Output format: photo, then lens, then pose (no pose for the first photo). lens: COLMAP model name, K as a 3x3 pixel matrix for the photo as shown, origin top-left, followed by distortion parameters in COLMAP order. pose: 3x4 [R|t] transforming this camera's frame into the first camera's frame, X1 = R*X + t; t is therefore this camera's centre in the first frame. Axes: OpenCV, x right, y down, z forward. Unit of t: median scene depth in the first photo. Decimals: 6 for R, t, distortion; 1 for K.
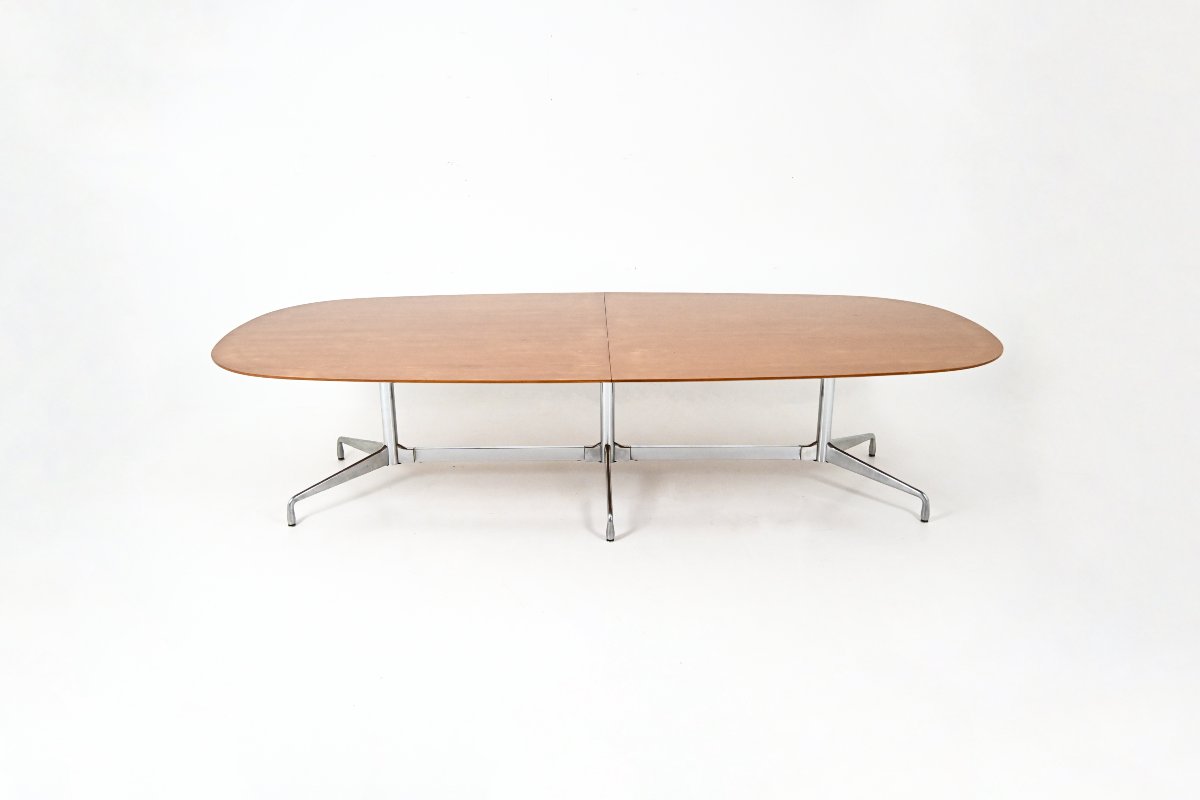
lens RADIAL K [[971.7, 0, 600.0], [0, 971.7, 400.0], [0, 0, 1]] dist [0.061442, 0.000848]
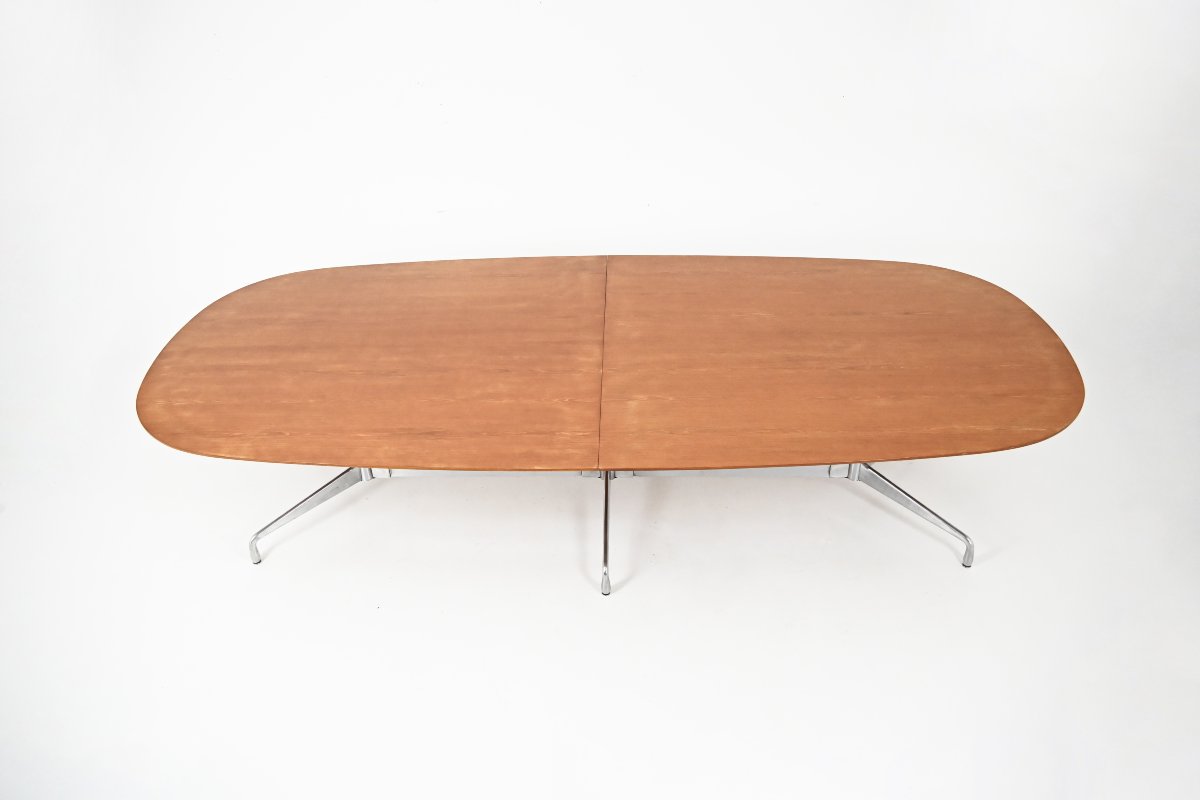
lens RADIAL K [[971.7, 0, 600.0], [0, 971.7, 400.0], [0, 0, 1]] dist [0.061442, 0.000848]
pose [[0.998822, 0.004796, -0.048291, 0.046130], [0.009044, 0.959271, 0.282343, -0.270309], [0.047678, -0.282447, 0.958097, 0.187055]]
